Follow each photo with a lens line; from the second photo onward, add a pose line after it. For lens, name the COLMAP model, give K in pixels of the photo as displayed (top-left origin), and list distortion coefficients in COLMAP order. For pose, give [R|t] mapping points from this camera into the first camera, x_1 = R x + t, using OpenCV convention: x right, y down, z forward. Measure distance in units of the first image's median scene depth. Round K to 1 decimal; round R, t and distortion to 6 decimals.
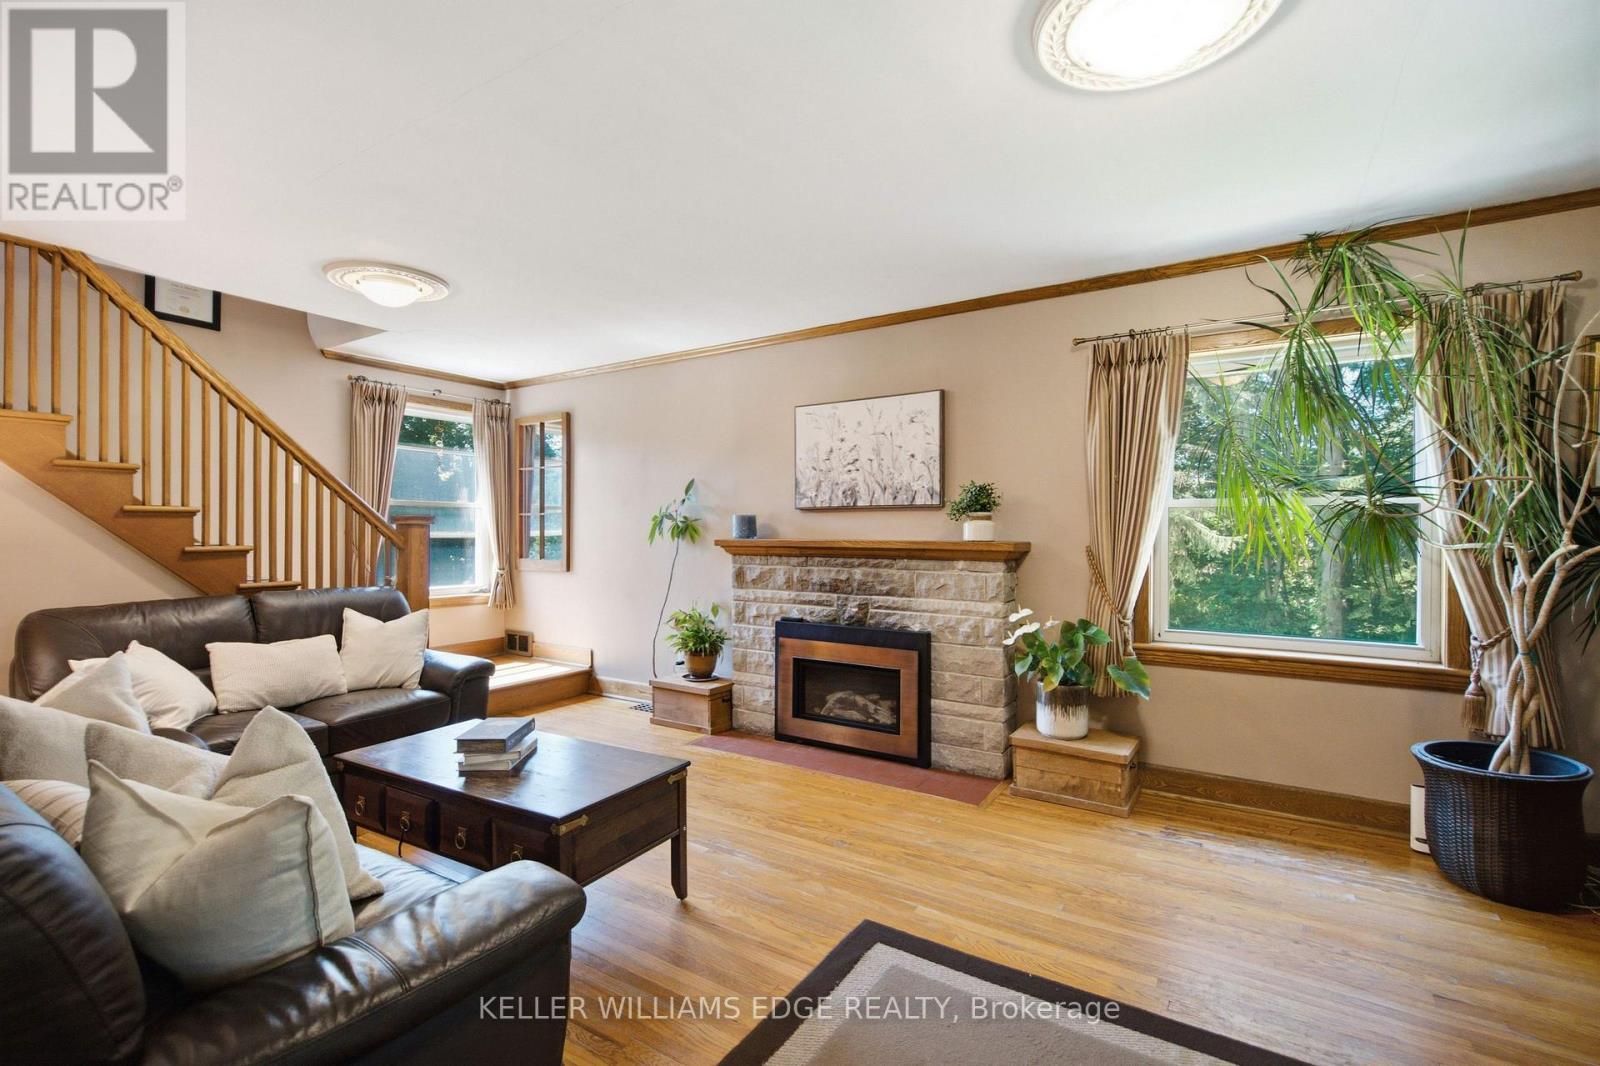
lens RADIAL K [[717.9, 0, 792.7], [0, 717.9, 532.3], [0, 0, 1]] dist [0.003671, -0.000375]
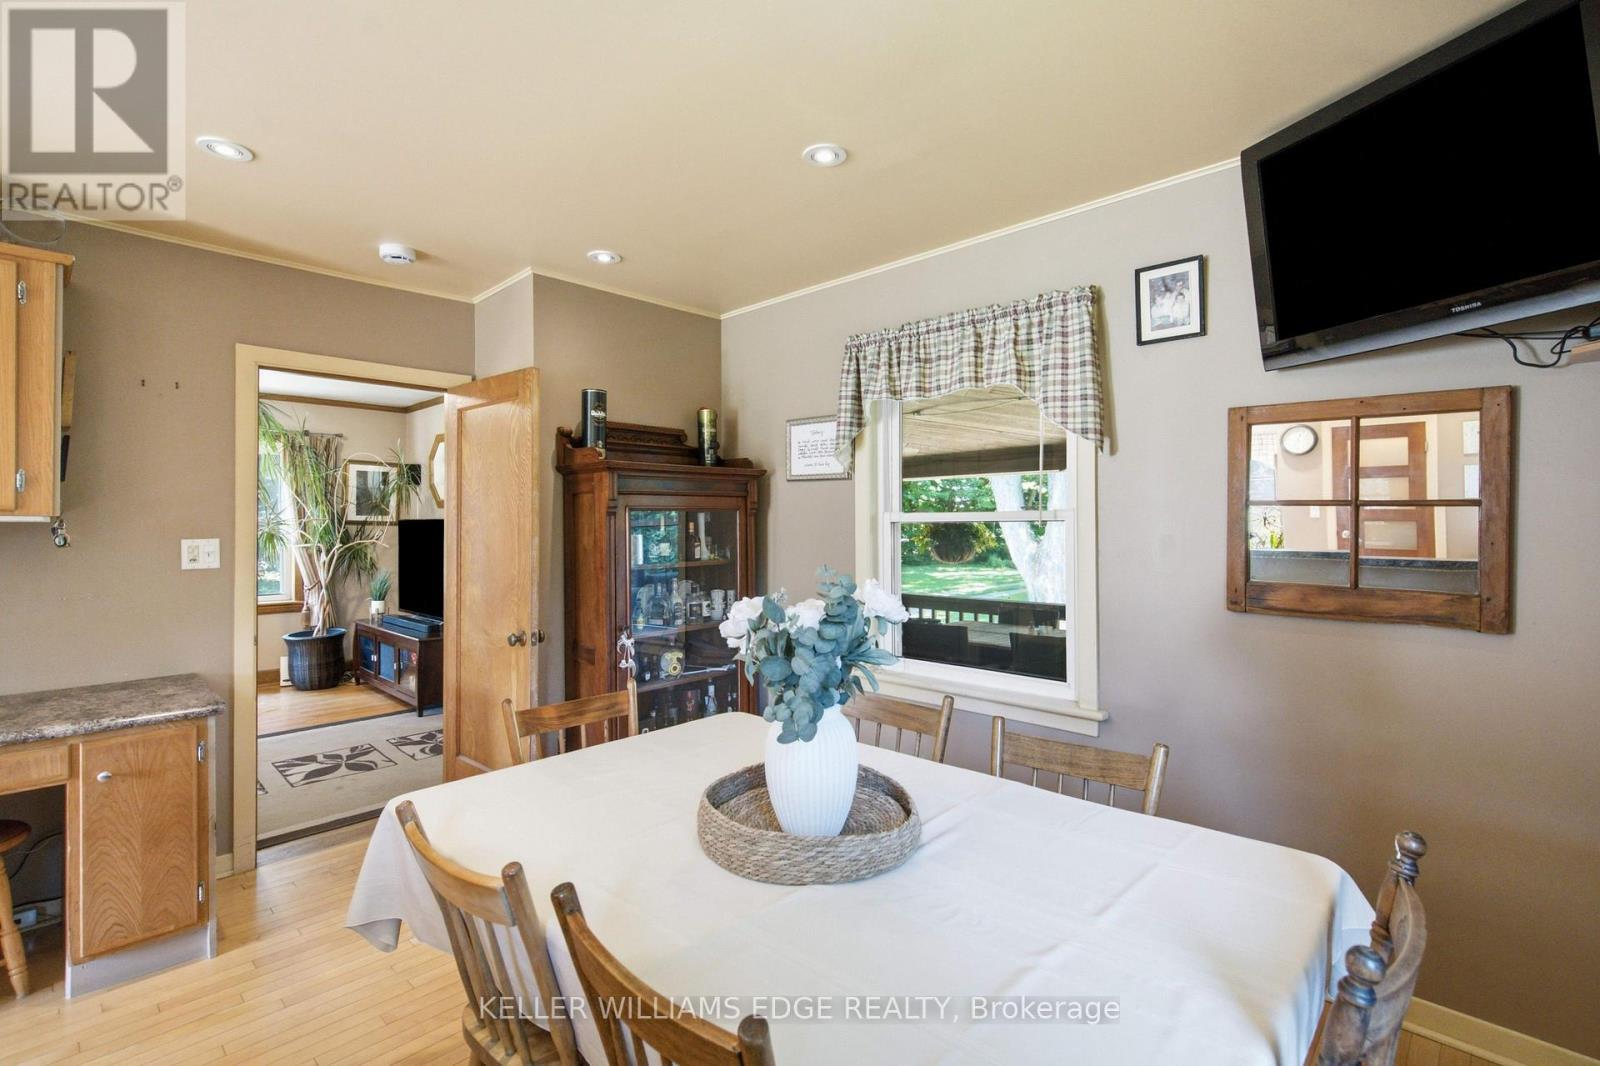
lens RADIAL K [[737.6, 0, 795.2], [0, 737.6, 522.0], [0, 0, 1]] dist [0.001493, -0.000073]
pose [[0.190614, 0.001124, 0.981664, -0.723665], [0.002077, 0.999997, -0.001549, -0.032613], [-0.981663, 0.002334, 0.190611, -0.664650]]
